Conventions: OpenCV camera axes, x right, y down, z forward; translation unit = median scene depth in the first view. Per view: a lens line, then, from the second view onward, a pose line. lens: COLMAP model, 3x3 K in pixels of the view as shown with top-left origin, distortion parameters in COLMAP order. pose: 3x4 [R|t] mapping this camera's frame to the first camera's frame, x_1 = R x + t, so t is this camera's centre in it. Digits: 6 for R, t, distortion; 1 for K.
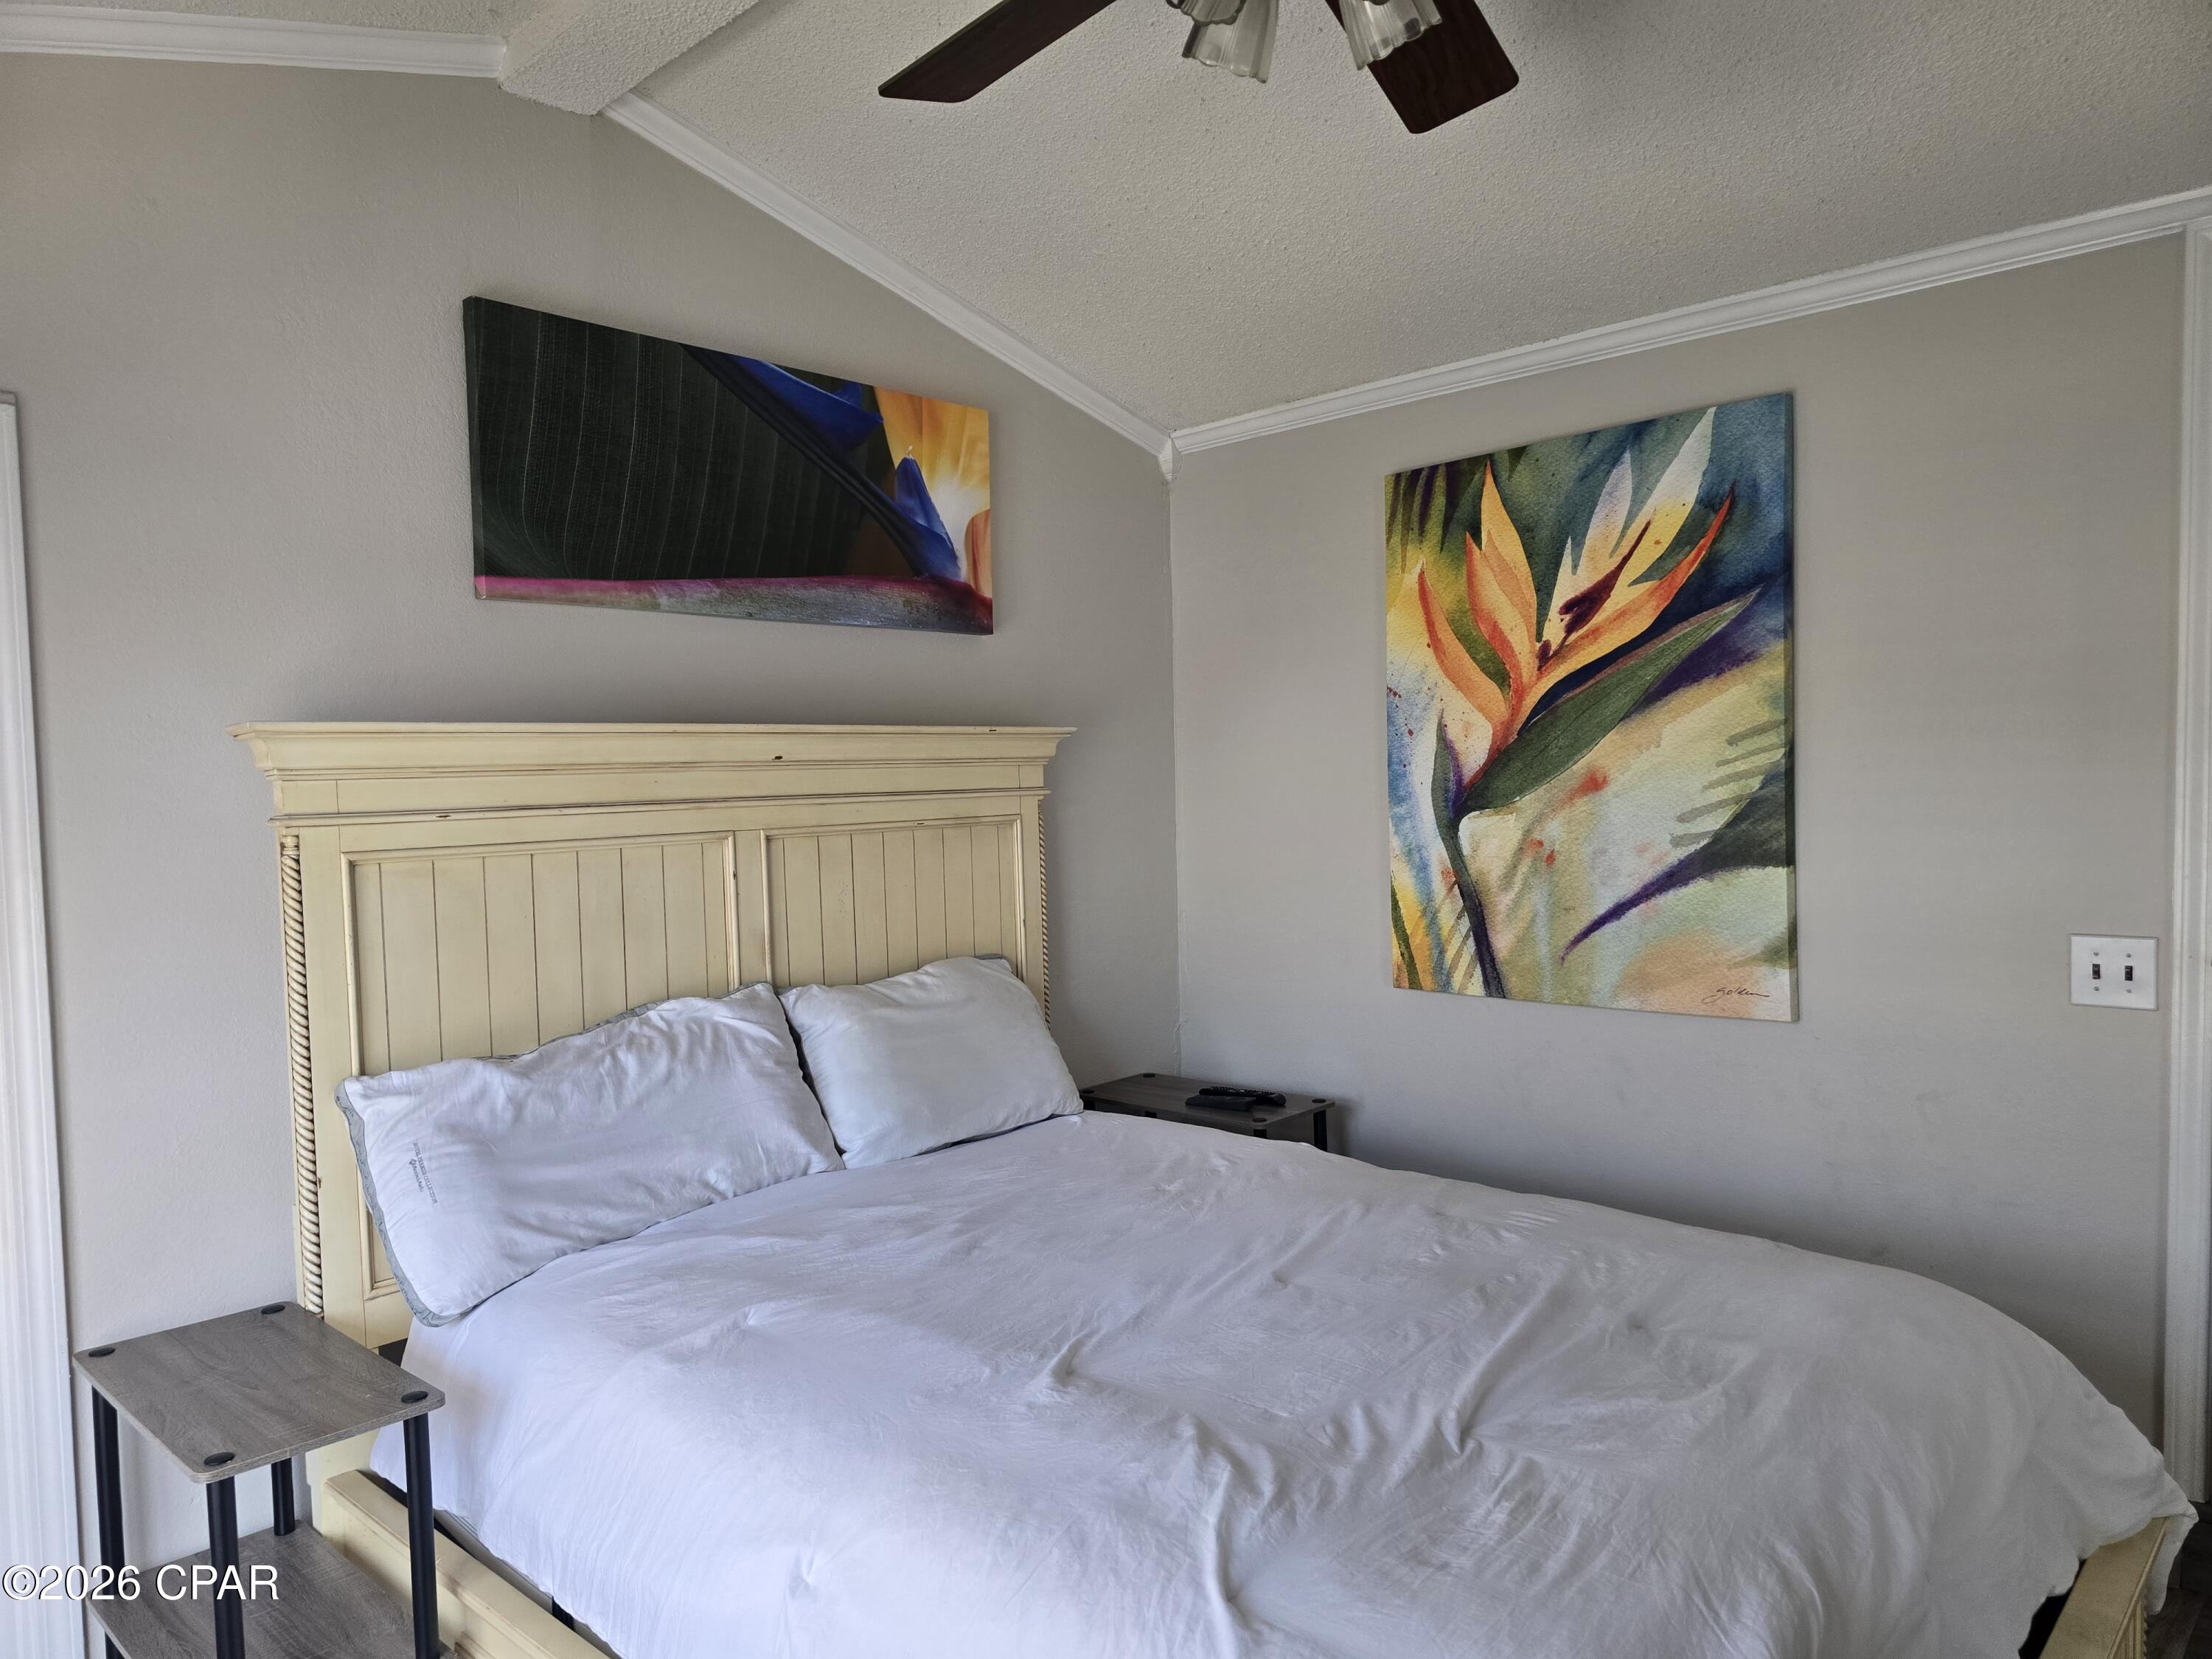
lens RADIAL K [[1480.0, 0, 1104.8], [0, 1480.0, 843.2], [0, 0, 1]] dist [0.070173, -0.063716]
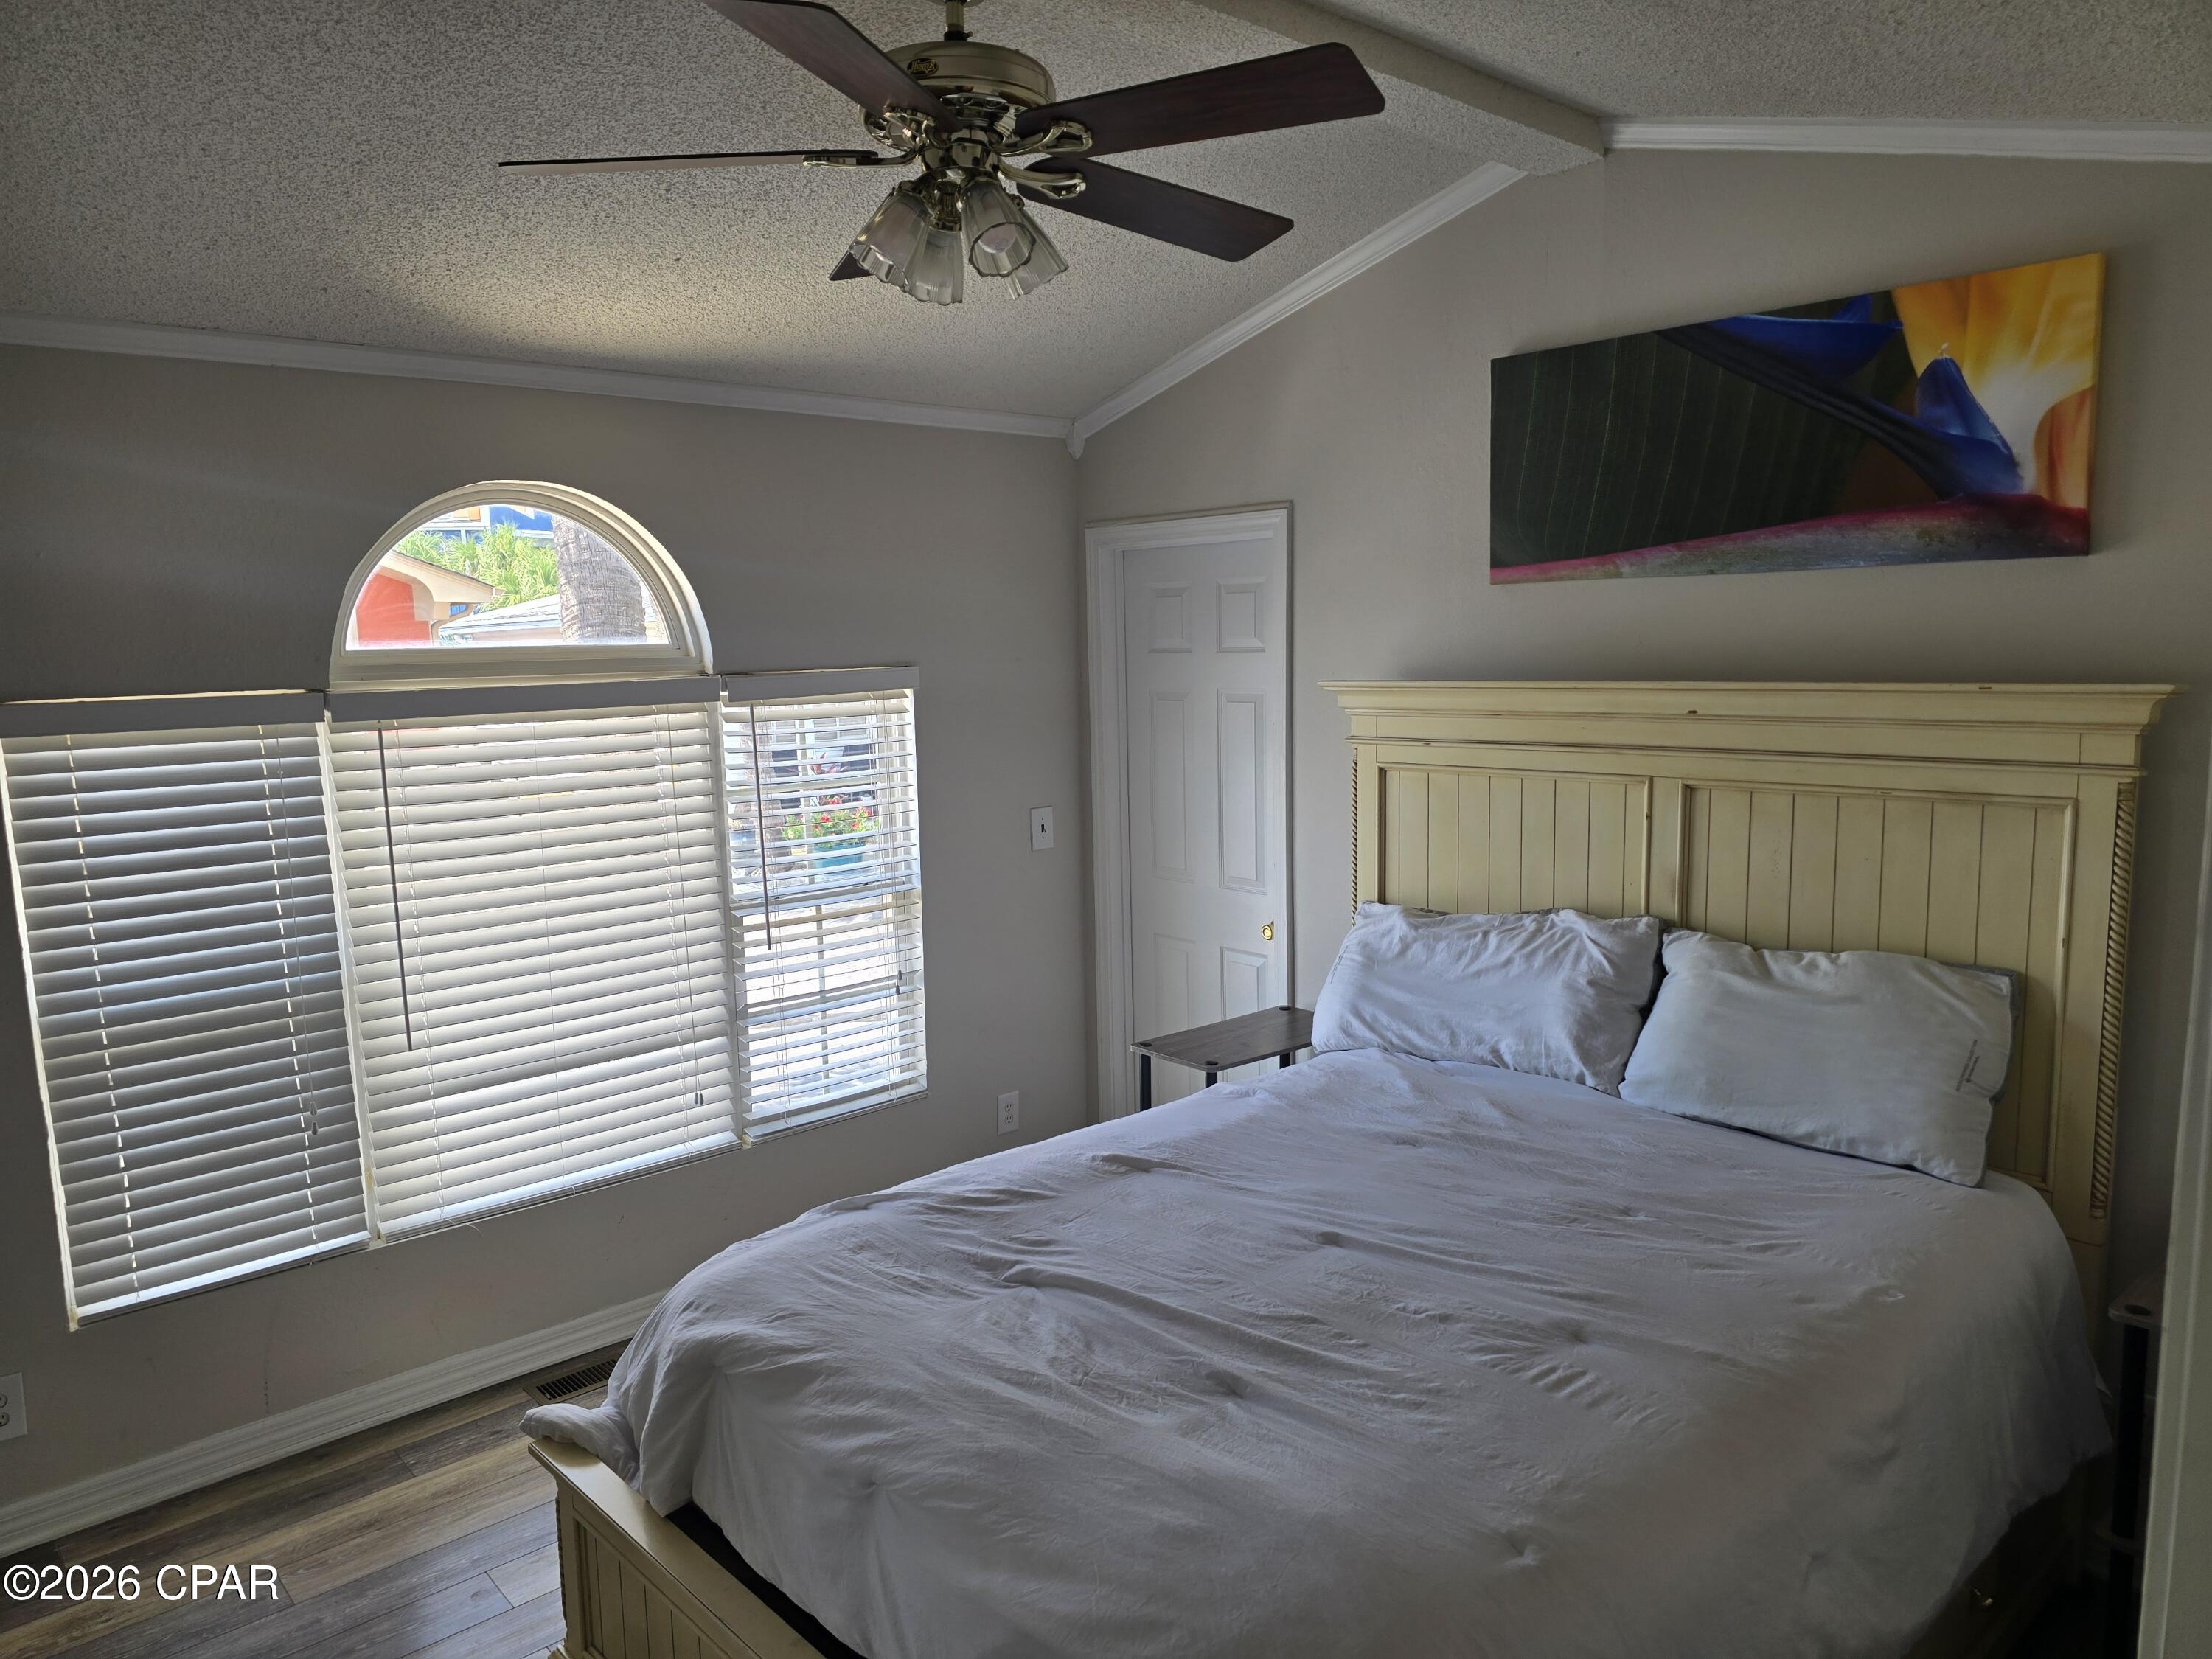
lens RADIAL K [[1480.0, 0, 1102.8], [0, 1480.0, 845.7], [0, 0, 1]] dist [0.070173, -0.063716]
pose [[-0.077125, 0.165188, -0.983242, 0.906682], [-0.027639, 0.985446, 0.167726, -0.136272], [0.996638, 0.040112, -0.071437, 0.696432]]
